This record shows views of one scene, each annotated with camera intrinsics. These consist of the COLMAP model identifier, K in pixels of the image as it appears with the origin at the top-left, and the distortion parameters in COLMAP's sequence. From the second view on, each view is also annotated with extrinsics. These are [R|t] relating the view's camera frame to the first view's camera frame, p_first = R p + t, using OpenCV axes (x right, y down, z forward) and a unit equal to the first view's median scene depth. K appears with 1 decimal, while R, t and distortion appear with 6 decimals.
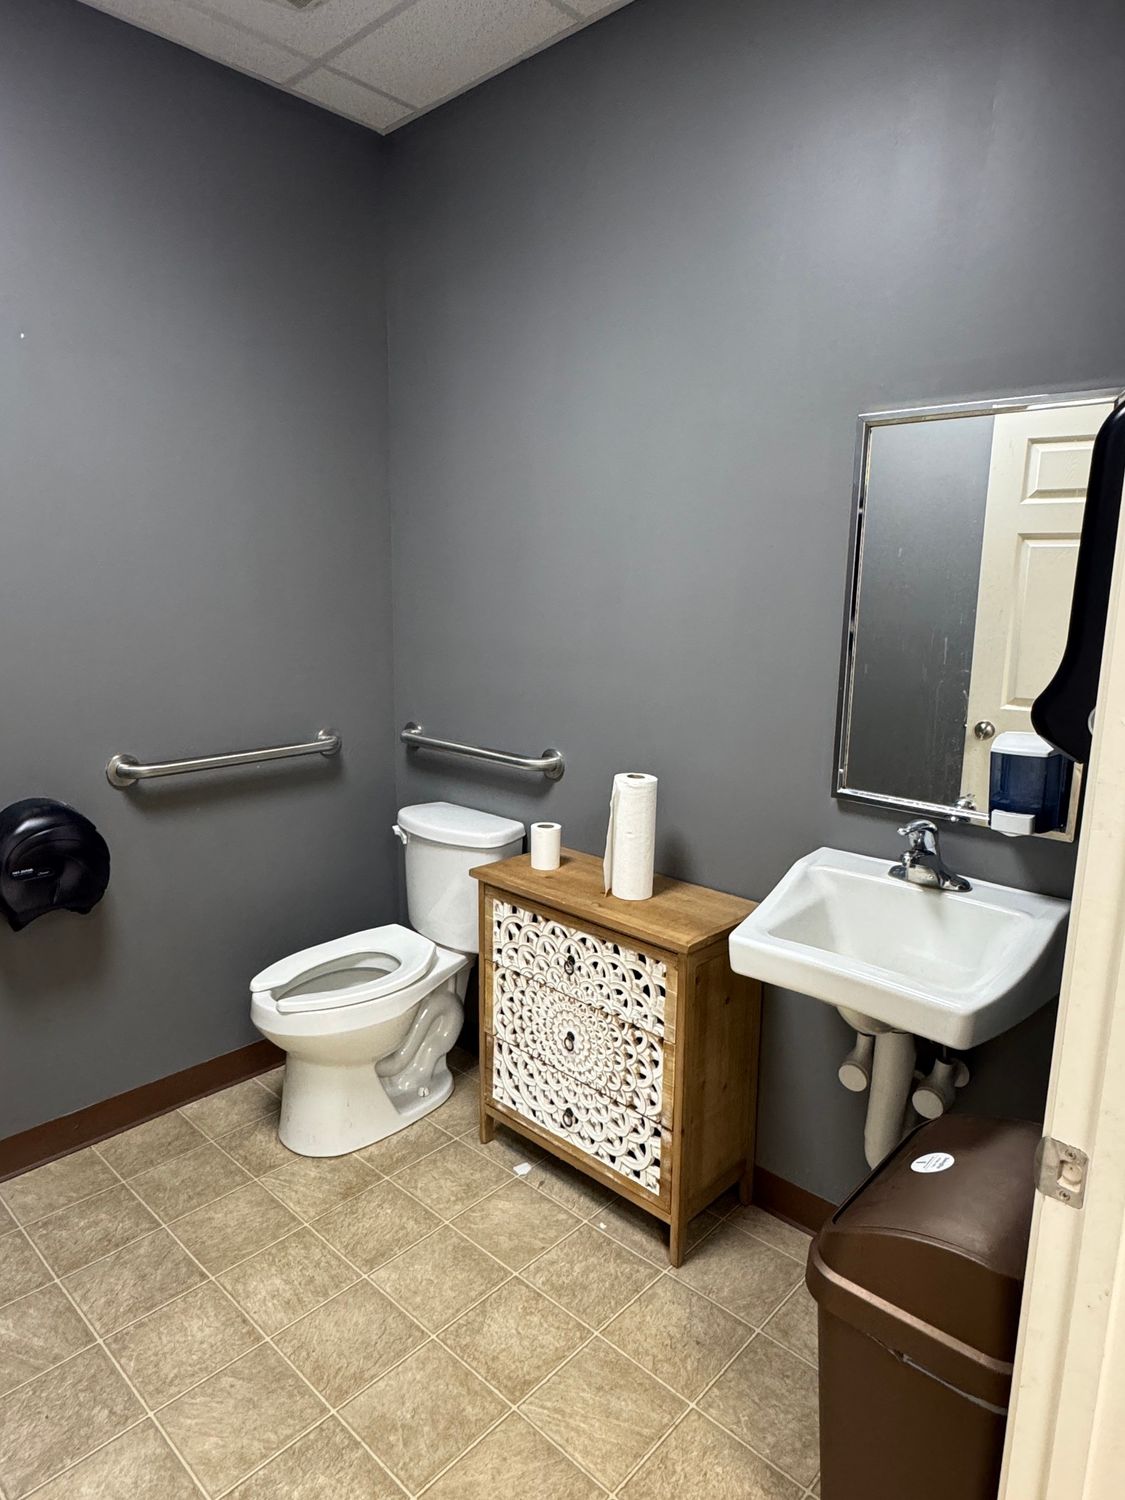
lens RADIAL K [[906.2, 0, 561.6], [0, 906.2, 750.4], [0, 0, 1]] dist [-0.008703, 0.001985]
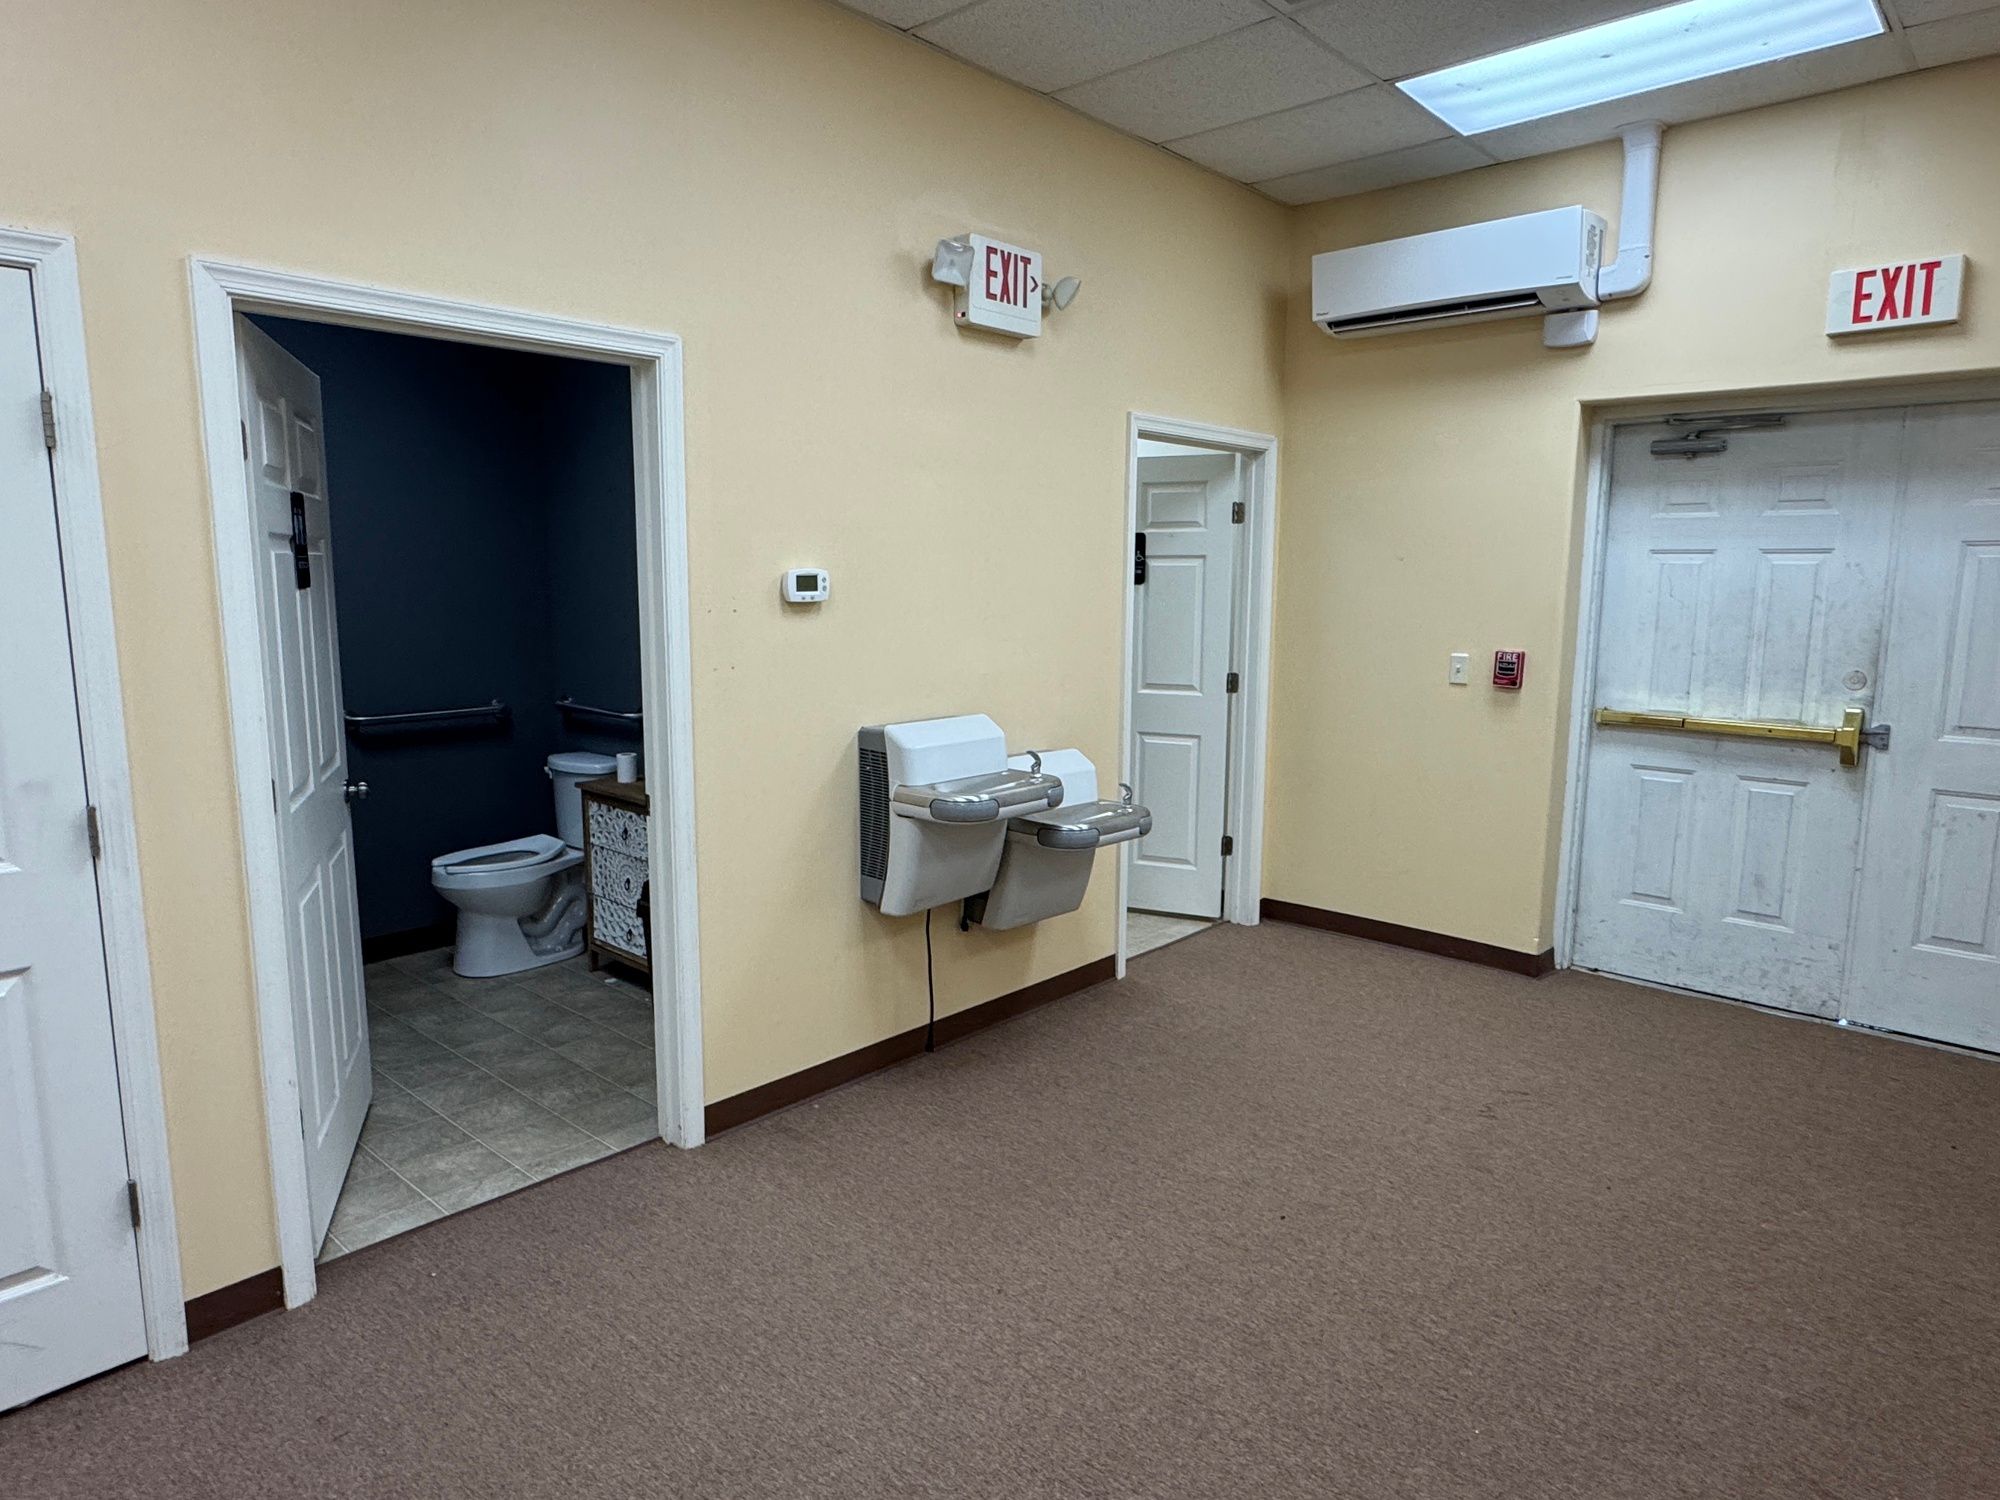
lens RADIAL K [[1208.2, 0, 1004.5], [0, 1208.2, 764.7], [0, 0, 1]] dist [-0.008703, 0.001985]
pose [[0.999903, -0.003499, 0.013482, 0.540043], [0.003851, 0.999651, -0.026140, 0.142397], [-0.013386, 0.026190, 0.999567, -0.950965]]
